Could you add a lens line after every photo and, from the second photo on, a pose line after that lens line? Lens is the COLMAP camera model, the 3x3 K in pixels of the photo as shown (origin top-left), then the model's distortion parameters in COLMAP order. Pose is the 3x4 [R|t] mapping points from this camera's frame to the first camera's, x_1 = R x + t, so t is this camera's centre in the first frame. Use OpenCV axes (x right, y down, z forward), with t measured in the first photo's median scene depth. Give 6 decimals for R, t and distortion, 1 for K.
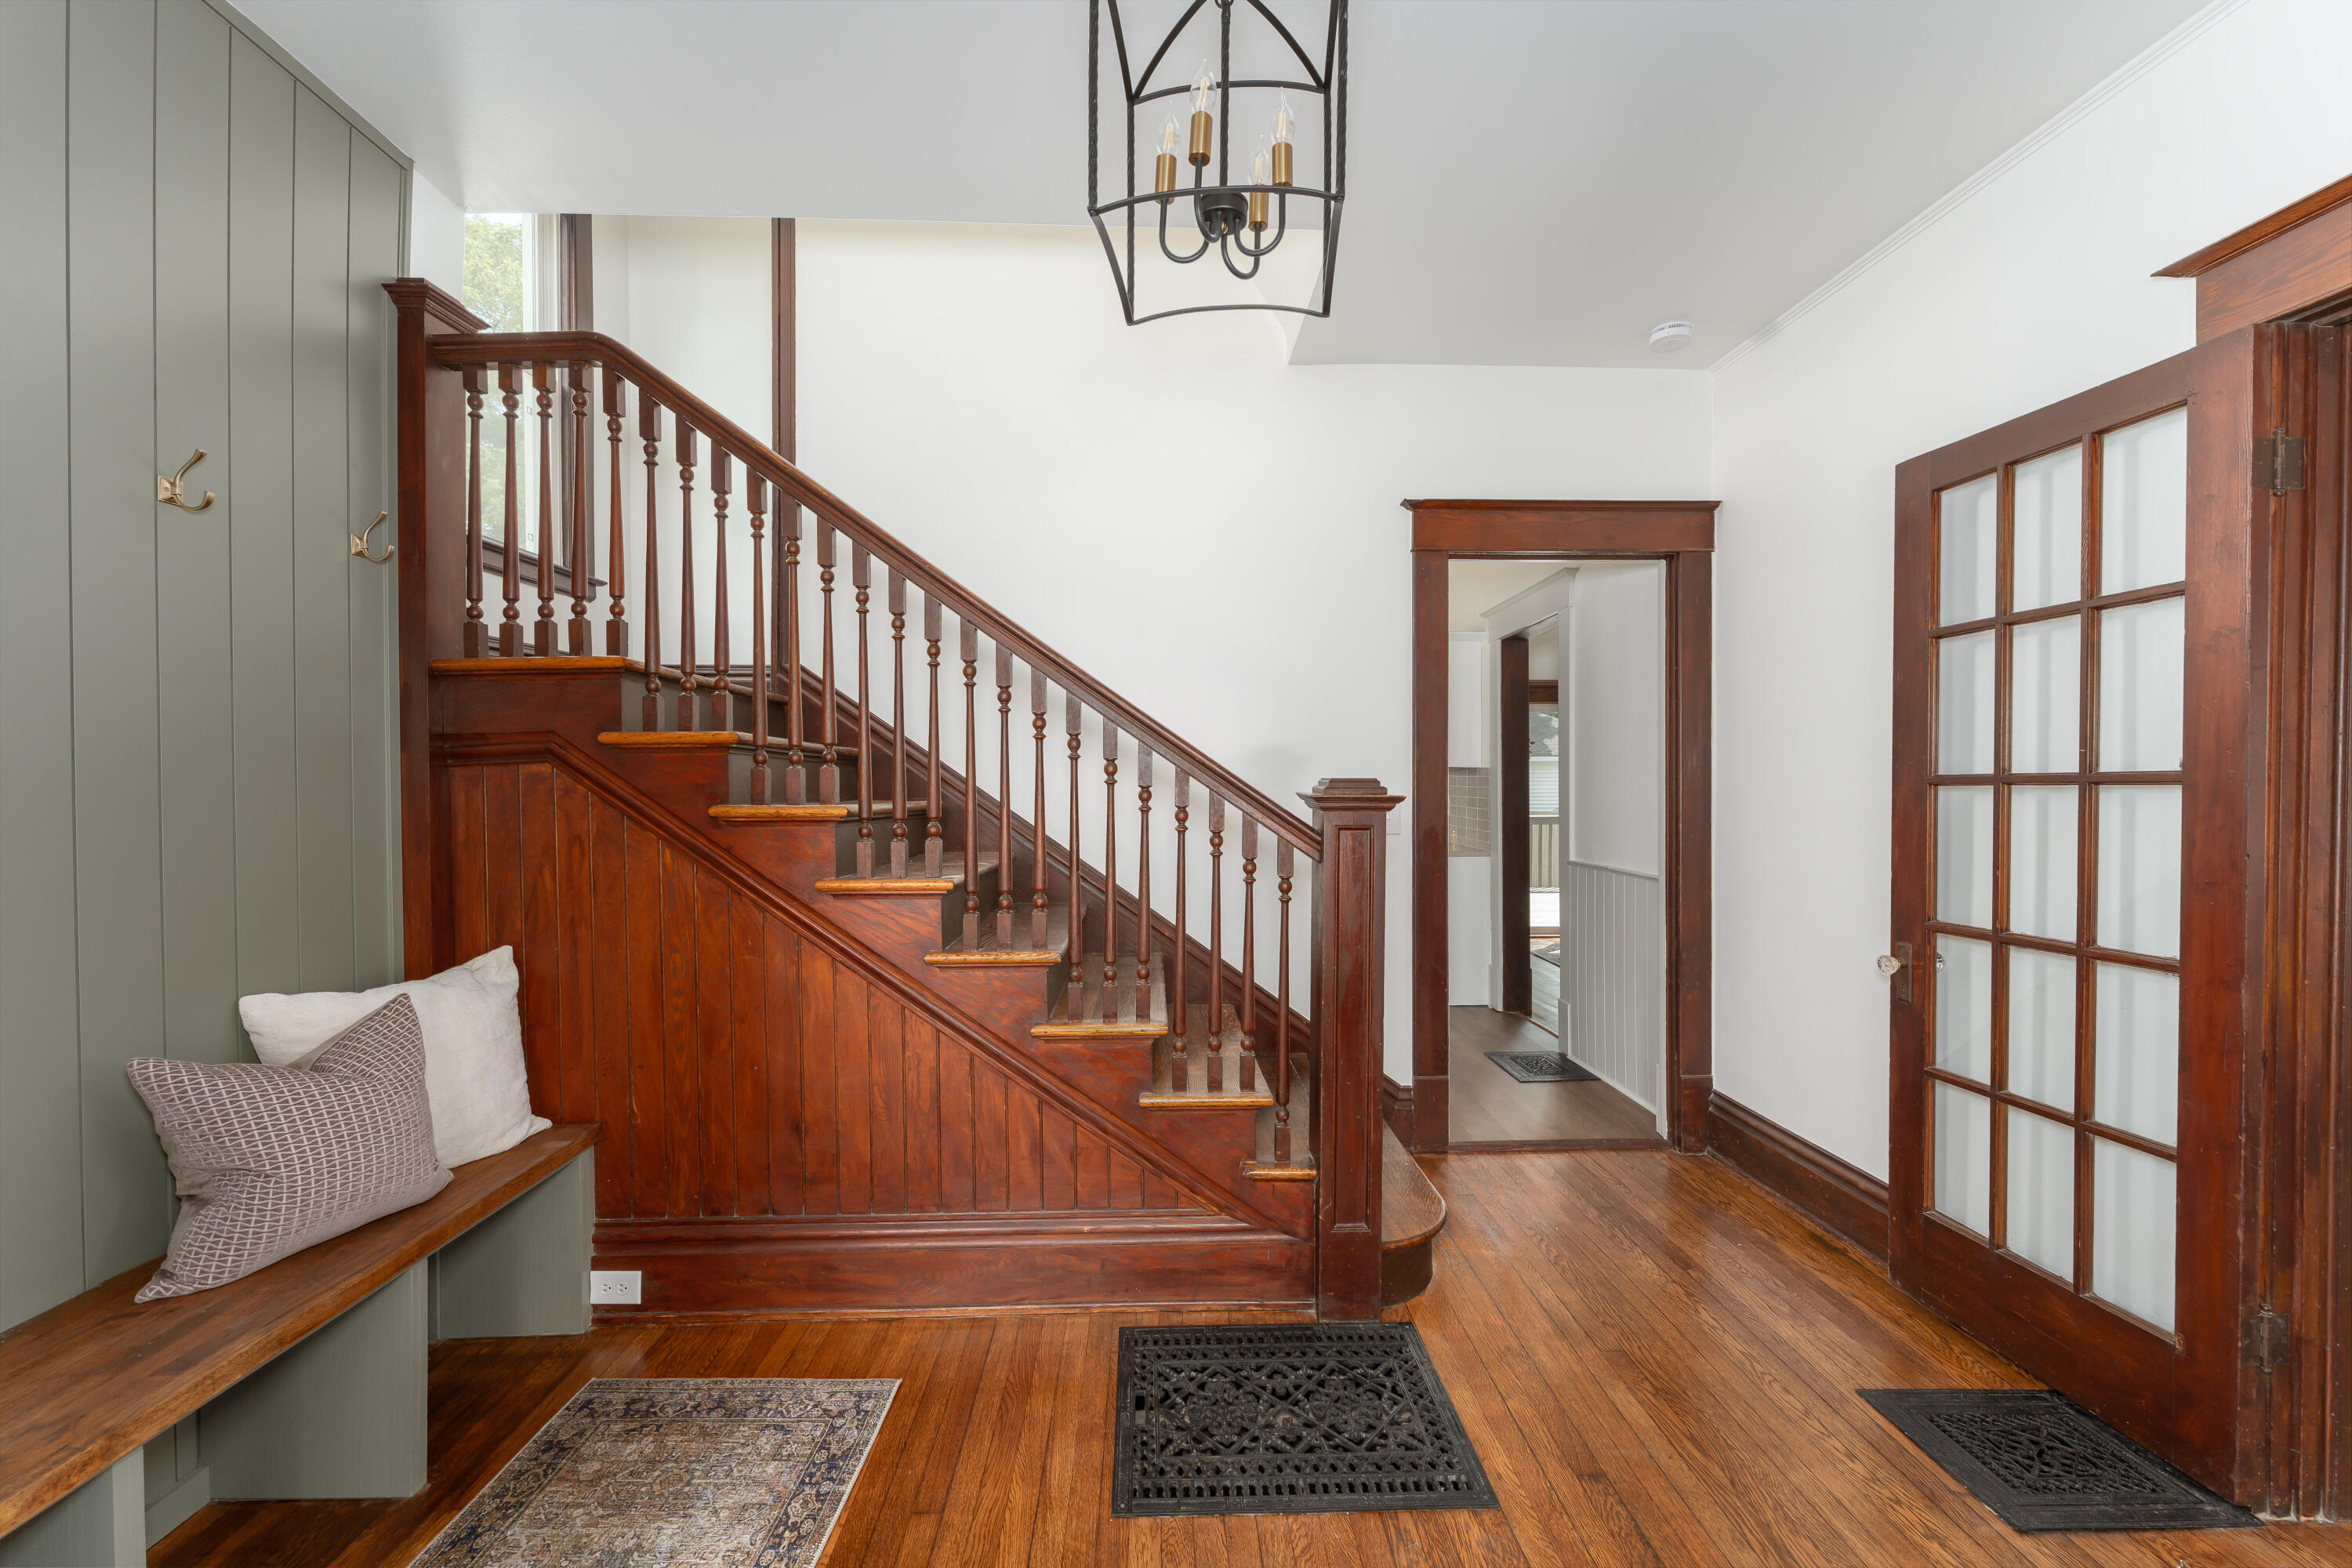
lens RADIAL K [[929.0, 0, 1172.1], [0, 929.0, 793.9], [0, 0, 1]] dist [0.000302, -0.000081]
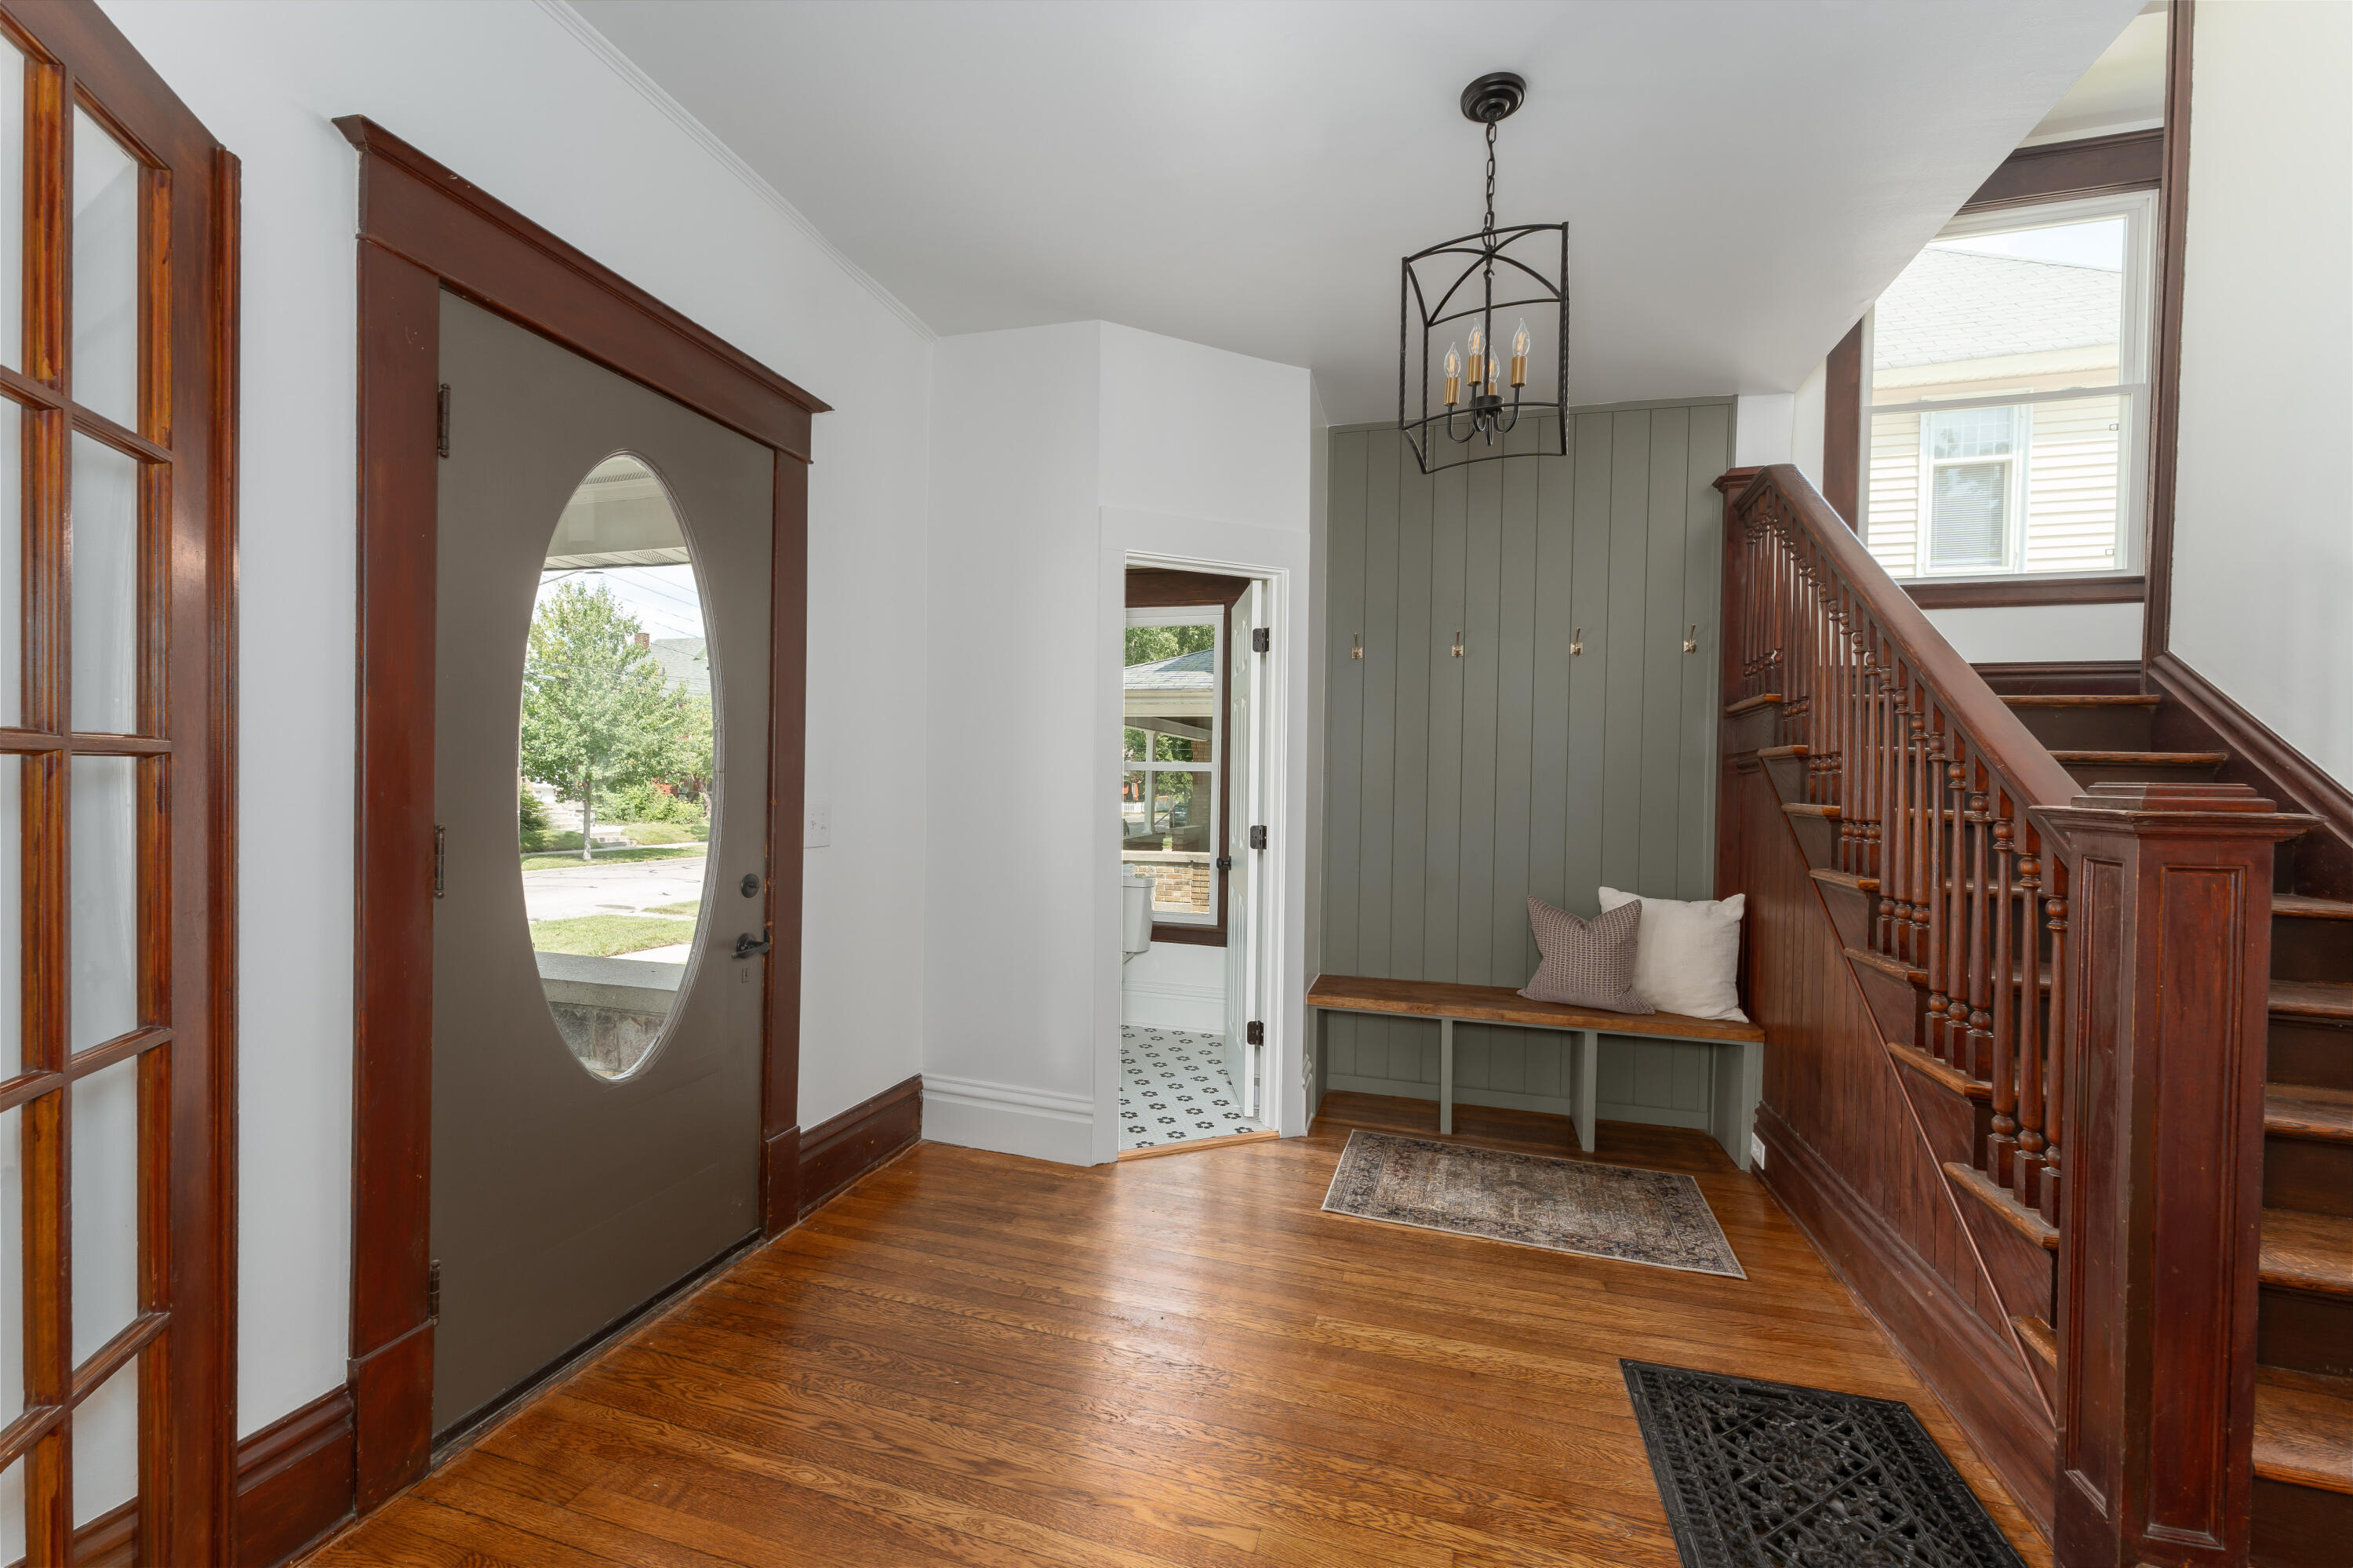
lens RADIAL K [[929.4, 0, 1171.6], [0, 929.4, 775.0], [0, 0, 1]] dist [0.000302, -0.000081]
pose [[-0.296300, 0.004336, -0.955085, 1.203727], [-0.032541, 0.999363, 0.014632, -0.023419], [0.954541, 0.035415, -0.295970, 0.684330]]
